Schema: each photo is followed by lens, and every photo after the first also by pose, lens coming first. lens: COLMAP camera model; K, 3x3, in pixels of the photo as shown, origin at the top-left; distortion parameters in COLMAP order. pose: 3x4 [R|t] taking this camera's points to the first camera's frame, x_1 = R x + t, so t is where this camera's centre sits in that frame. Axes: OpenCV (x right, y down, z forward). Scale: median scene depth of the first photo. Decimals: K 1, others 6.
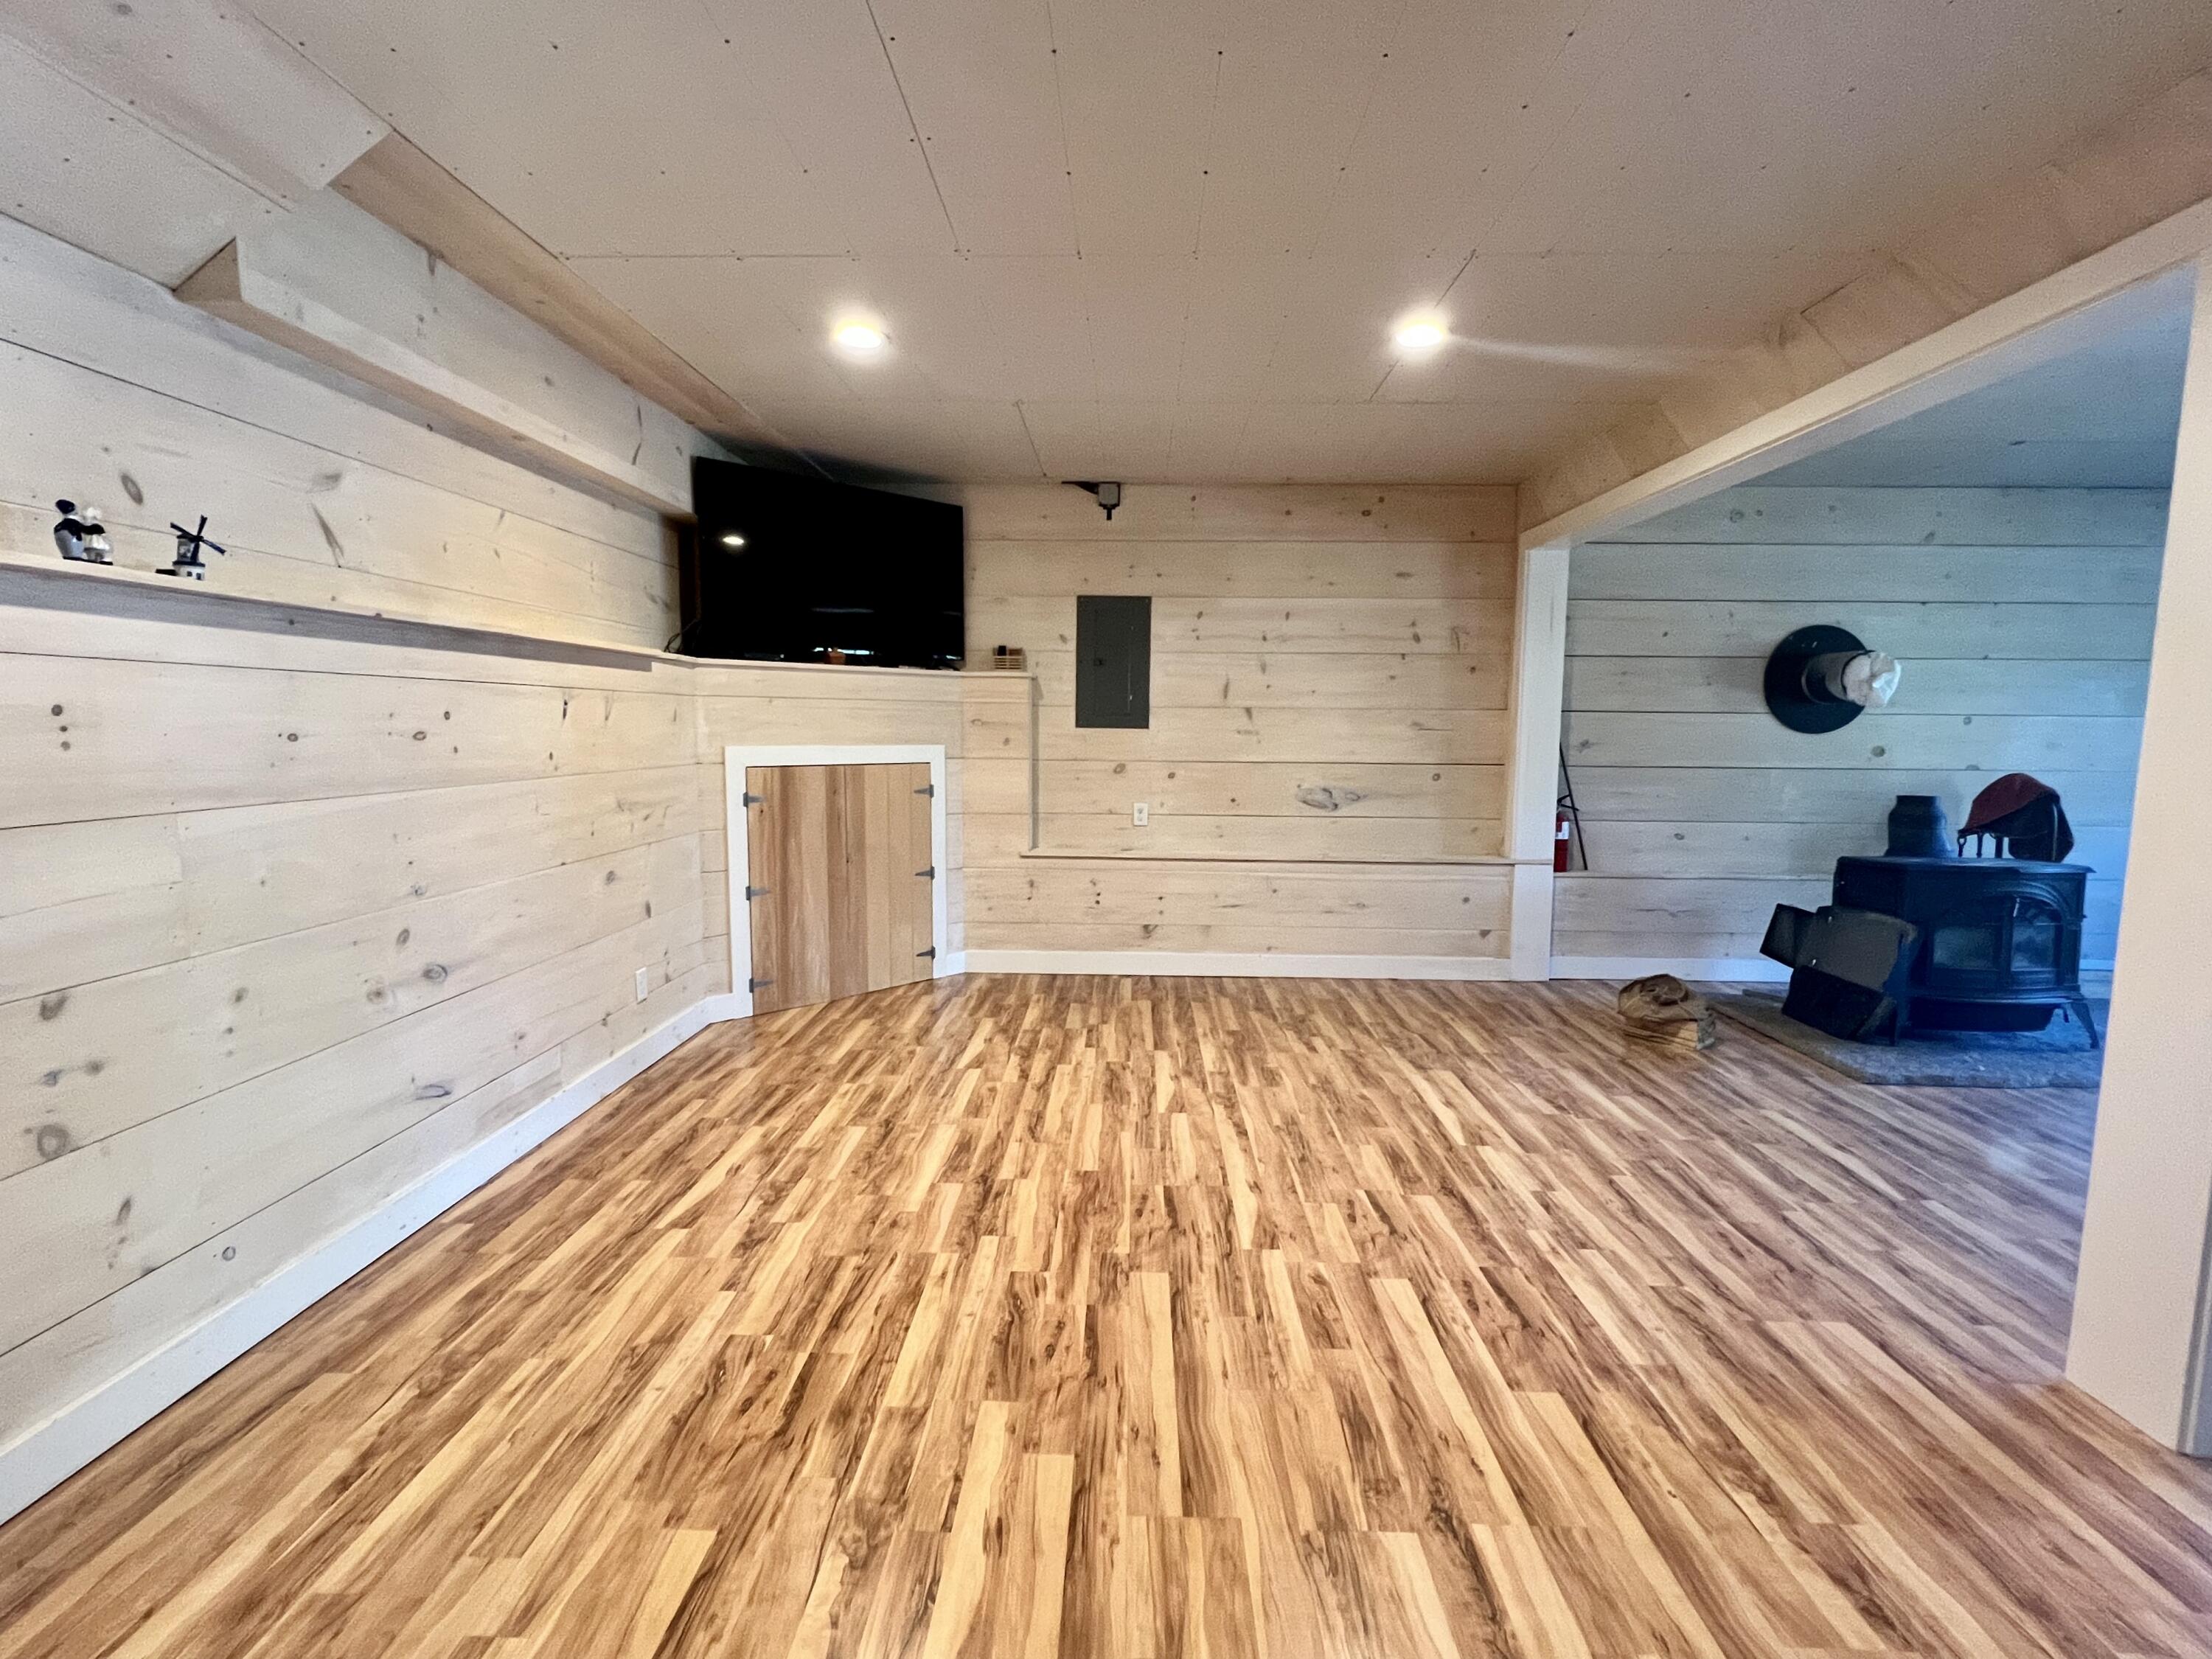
lens RADIAL K [[995.5, 0, 1106.1], [0, 995.5, 828.5], [0, 0, 1]] dist [-0.000160, 0.001378]
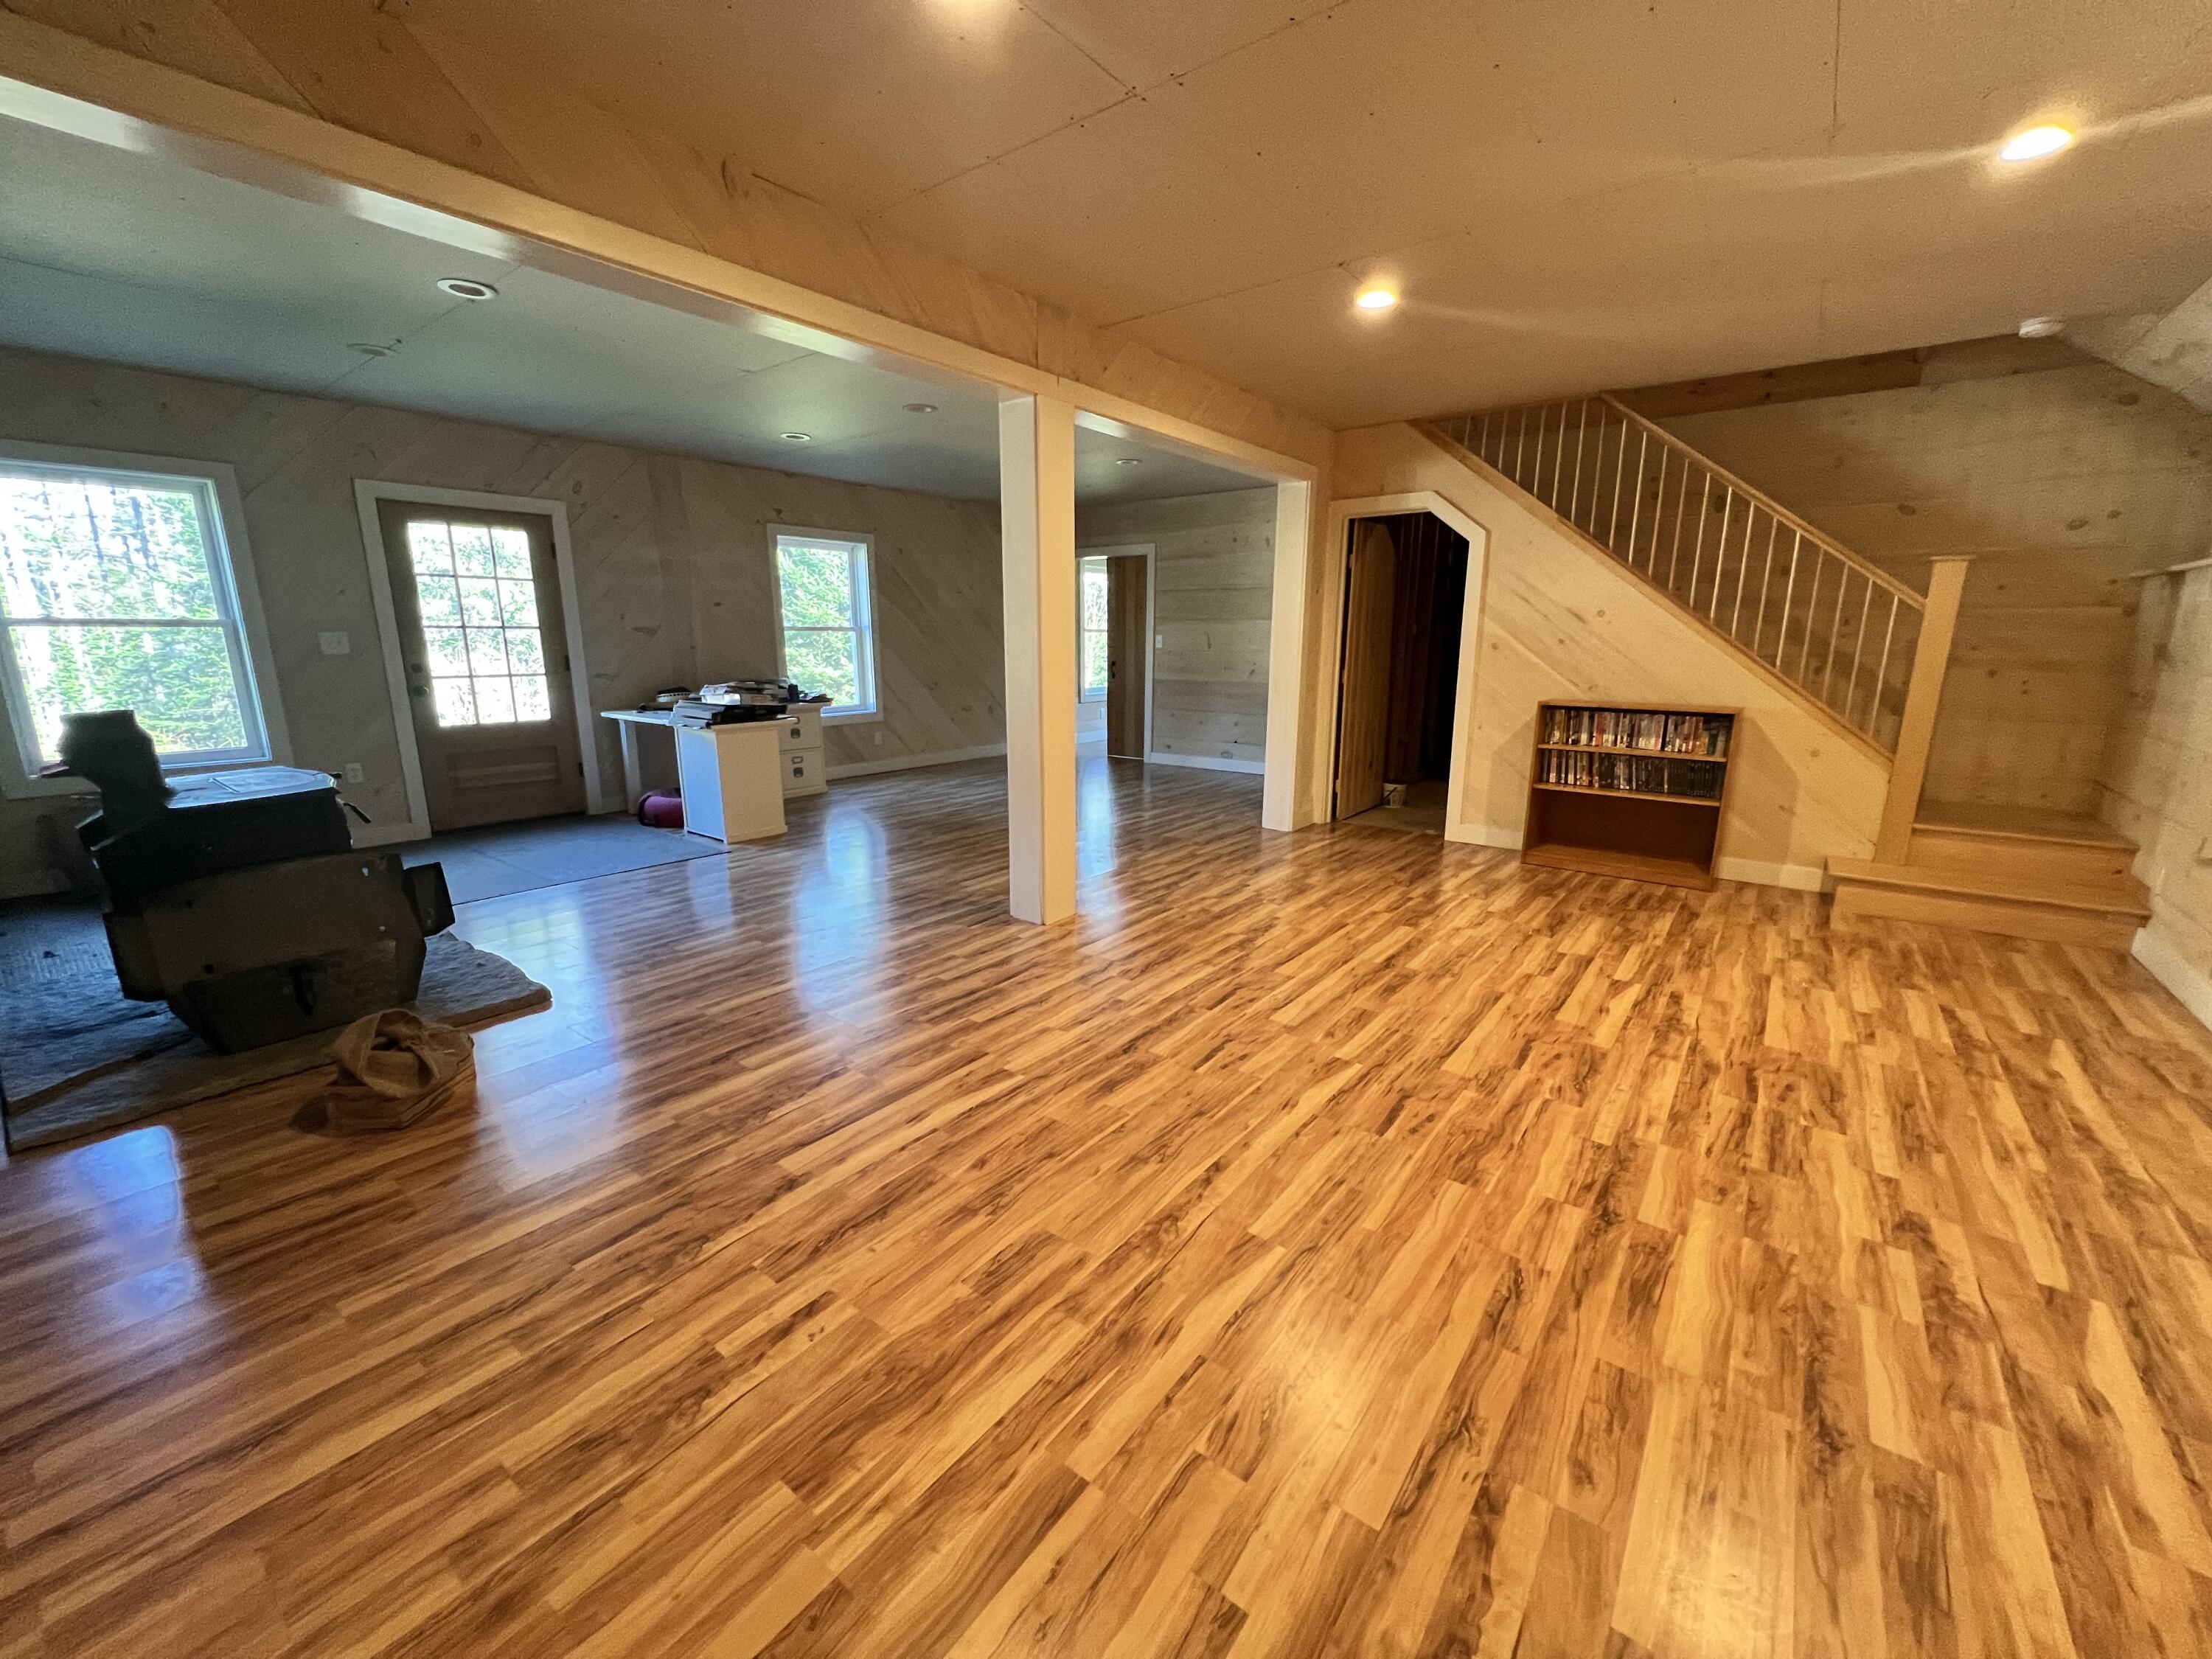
lens RADIAL K [[887.3, 0, 1104.8], [0, 887.3, 833.9], [0, 0, 1]] dist [-0.001585, -0.000012]
pose [[-0.807030, -0.139915, 0.573696, -0.179890], [0.051492, 0.951150, 0.304405, -0.177271], [-0.588262, 0.275204, -0.760402, 1.863632]]
